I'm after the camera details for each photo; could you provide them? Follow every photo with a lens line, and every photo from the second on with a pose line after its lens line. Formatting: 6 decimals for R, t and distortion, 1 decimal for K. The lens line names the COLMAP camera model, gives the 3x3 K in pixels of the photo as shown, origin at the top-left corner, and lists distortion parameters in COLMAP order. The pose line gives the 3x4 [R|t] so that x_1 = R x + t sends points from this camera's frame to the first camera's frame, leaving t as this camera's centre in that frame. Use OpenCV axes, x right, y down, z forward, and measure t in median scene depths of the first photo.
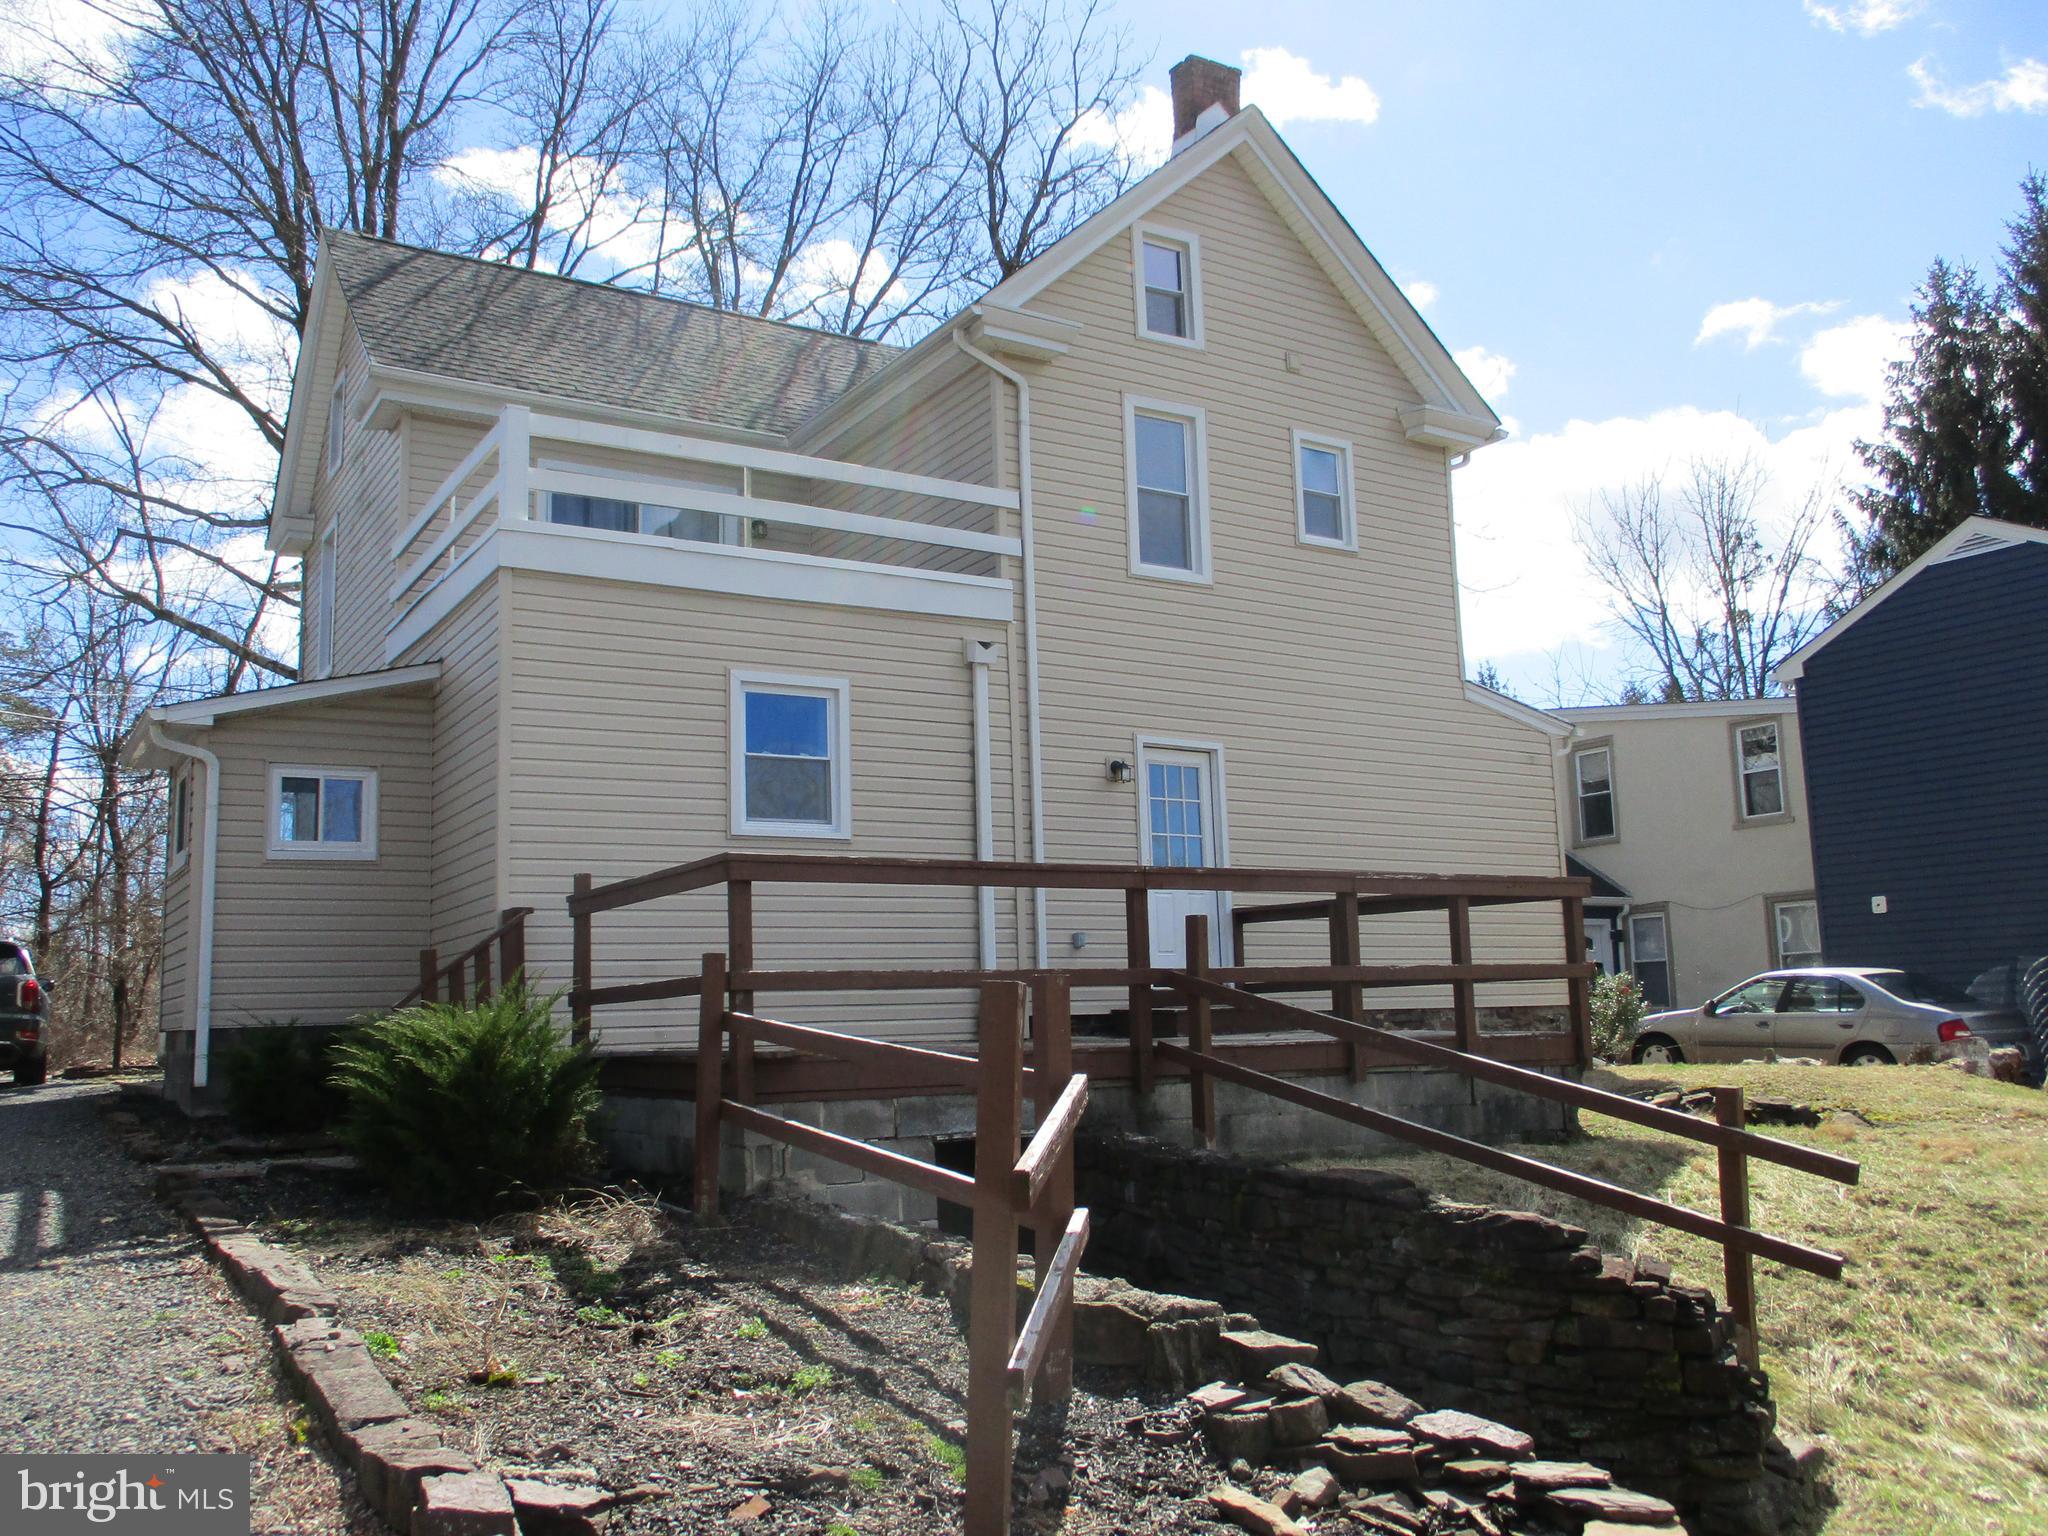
lens RADIAL K [[1705.3, 0, 1010.0], [0, 1705.3, 786.1], [0, 0, 1]] dist [-0.035490, 0.012513]
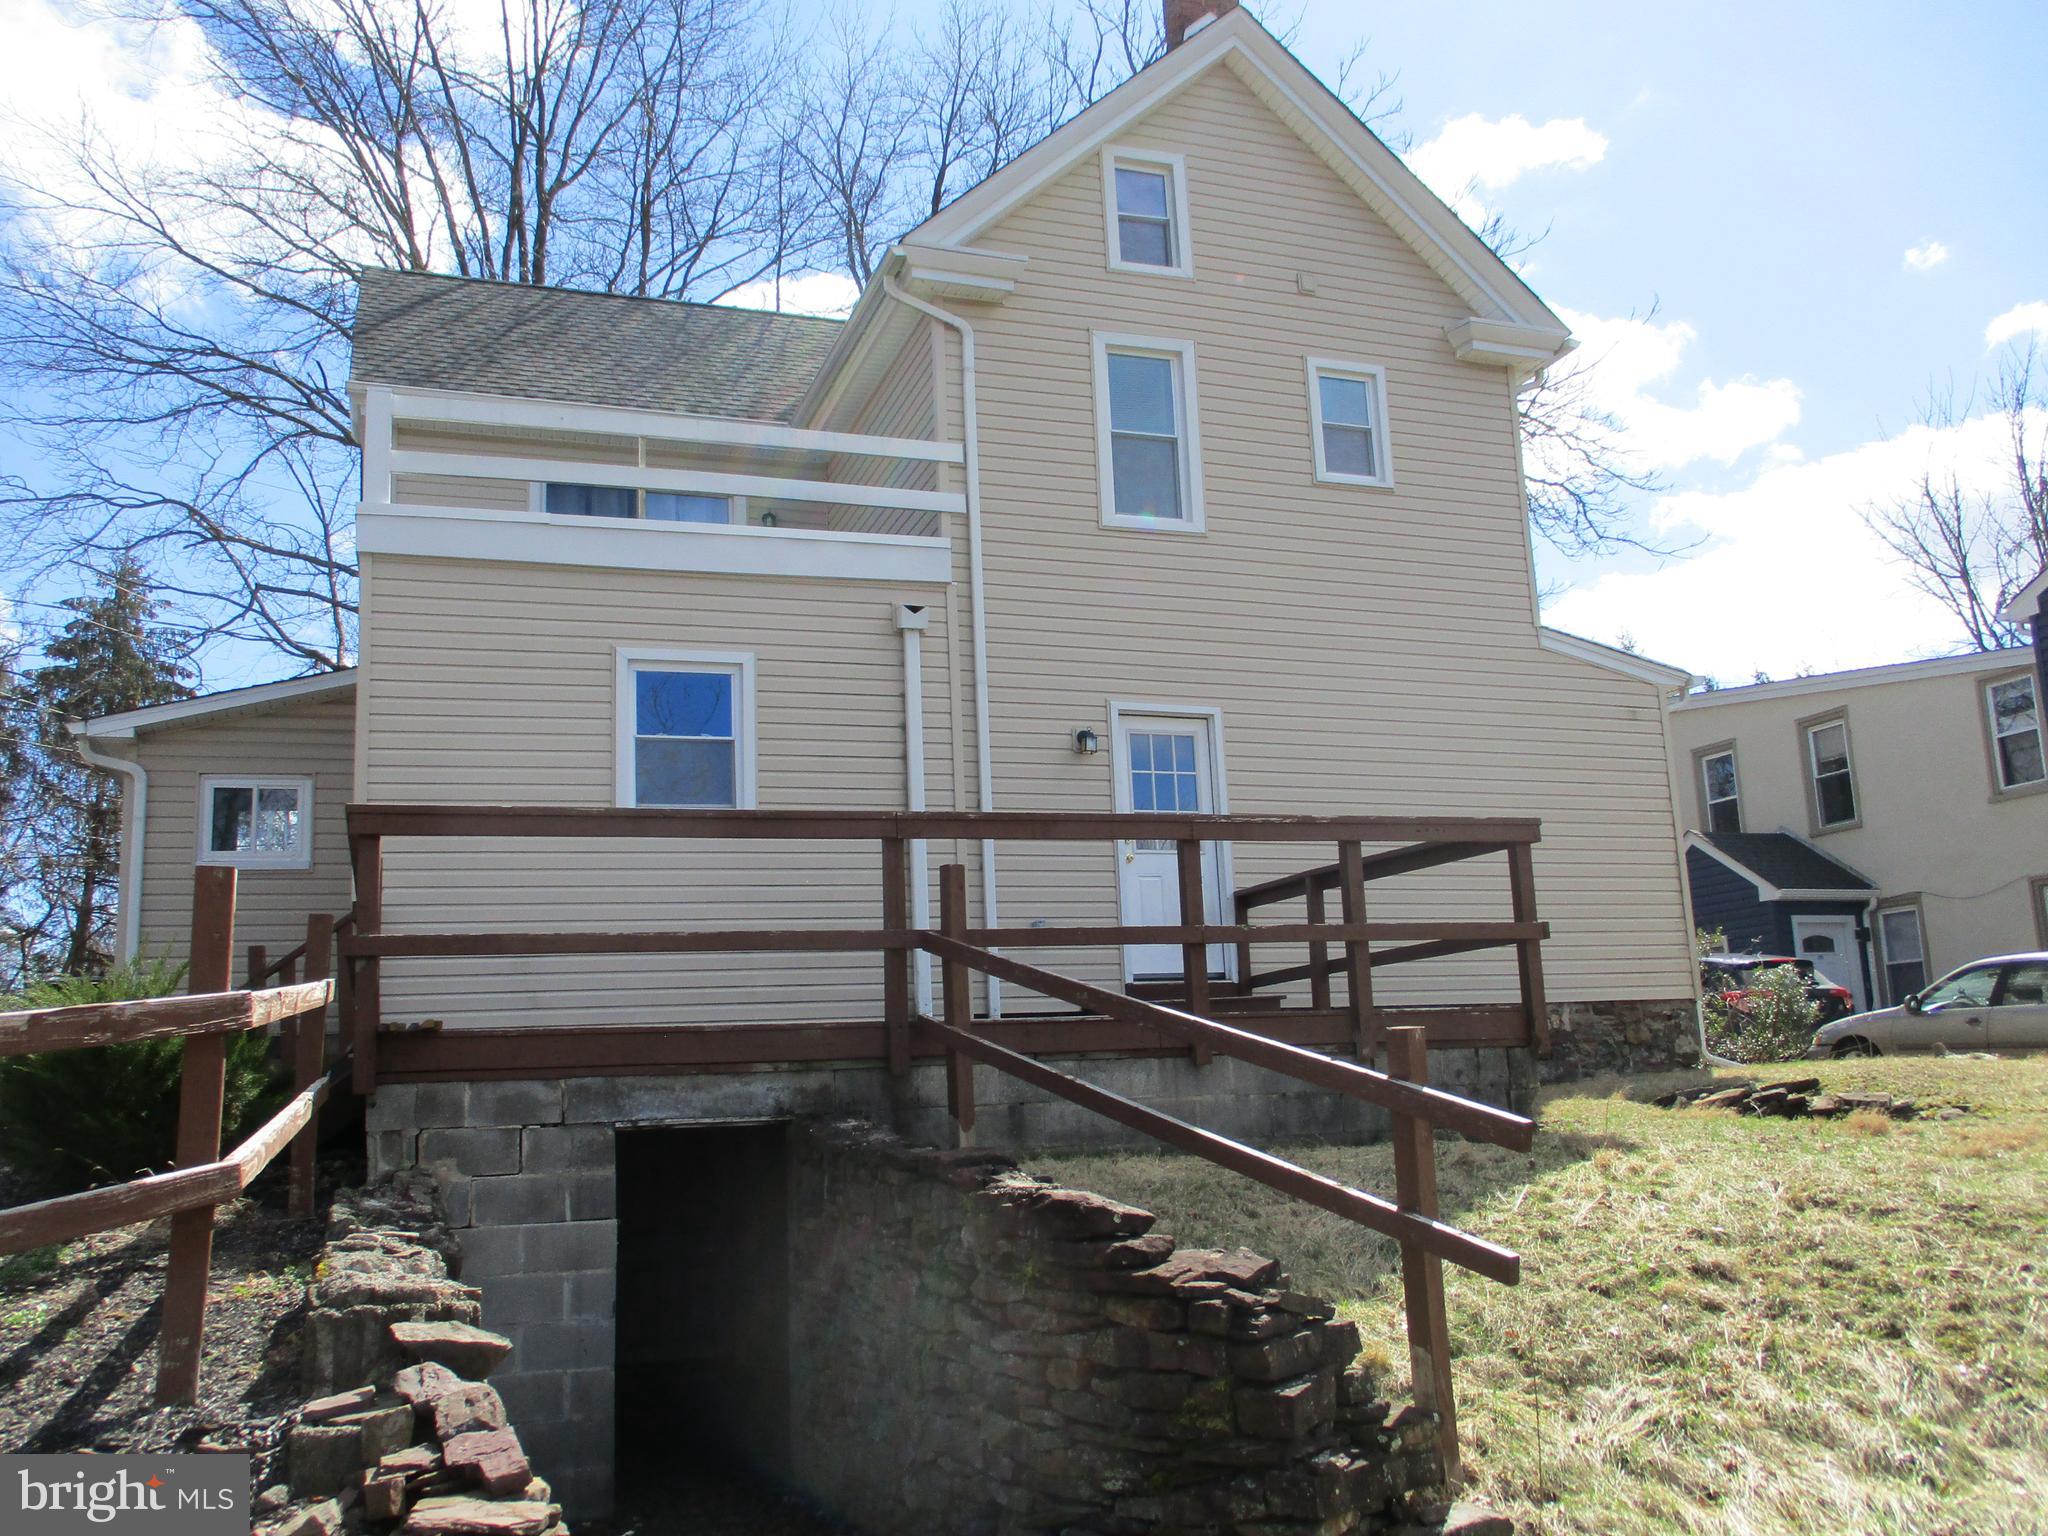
lens RADIAL K [[1705.3, 0, 1029.9], [0, 1705.3, 785.4], [0, 0, 1]] dist [-0.035490, 0.012513]
pose [[0.978132, -0.051341, -0.201550, 0.215806], [0.044638, 0.998293, -0.037664, 0.046853], [0.203139, 0.027843, 0.978754, 0.116337]]
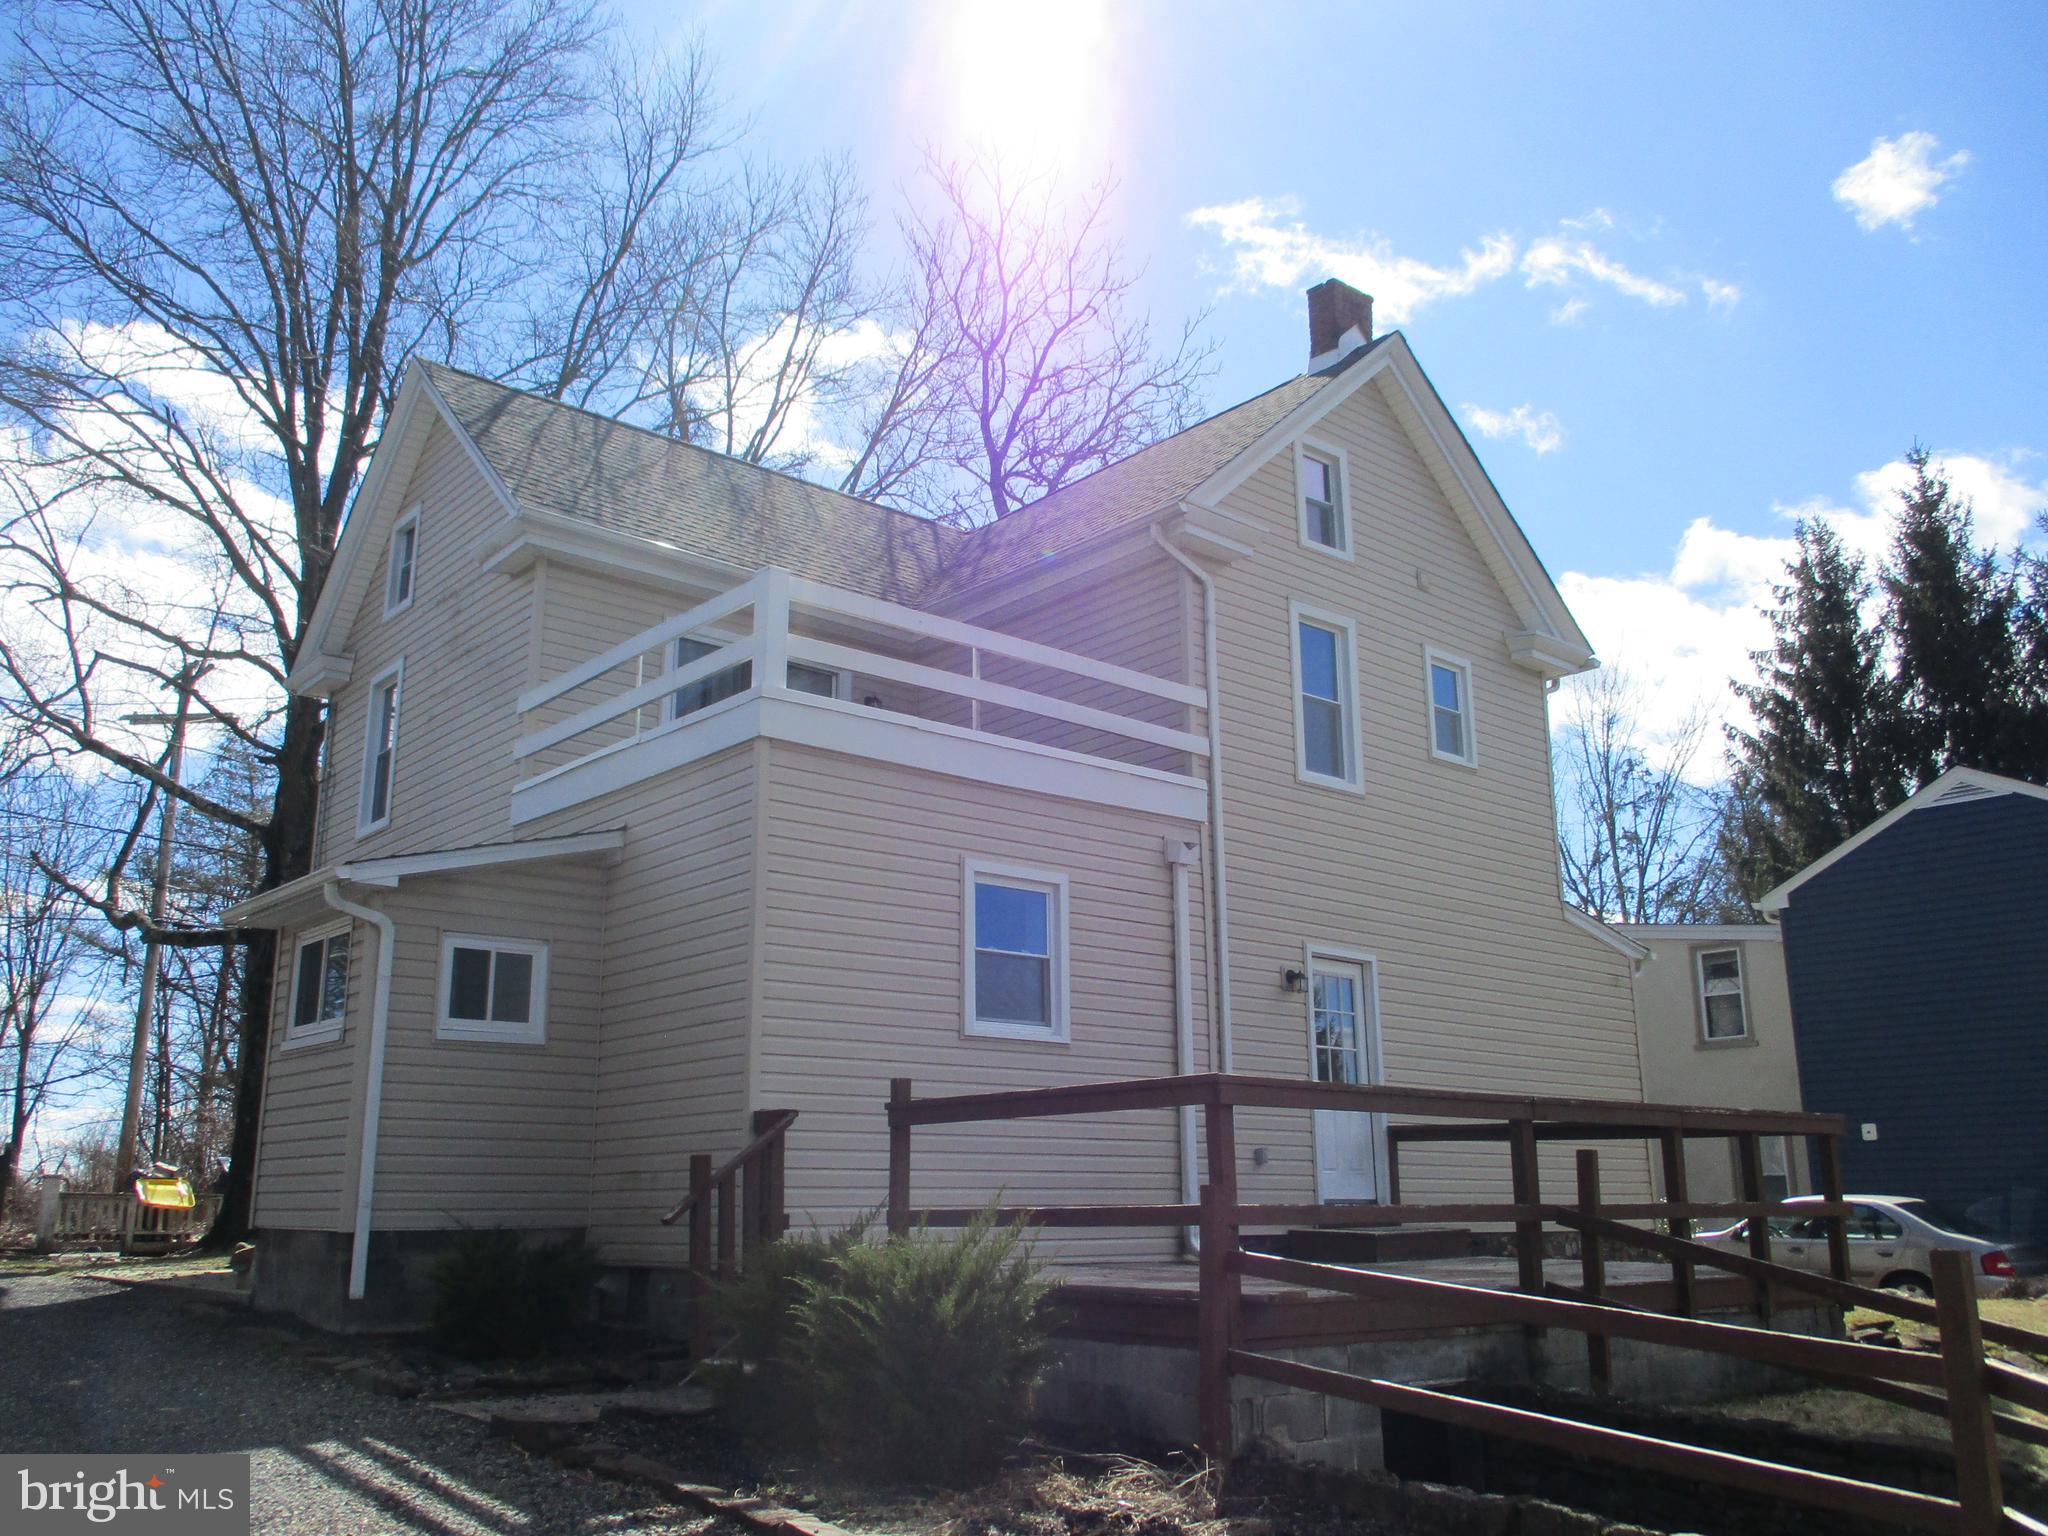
lens RADIAL K [[1705.3, 0, 992.5], [0, 1705.3, 781.2], [0, 0, 1]] dist [-0.035490, 0.012513]
pose [[0.988863, 0.061644, 0.135464, -0.247812], [-0.046882, 0.992871, -0.109584, -0.007081], [-0.141253, 0.102012, 0.984704, 0.052317]]
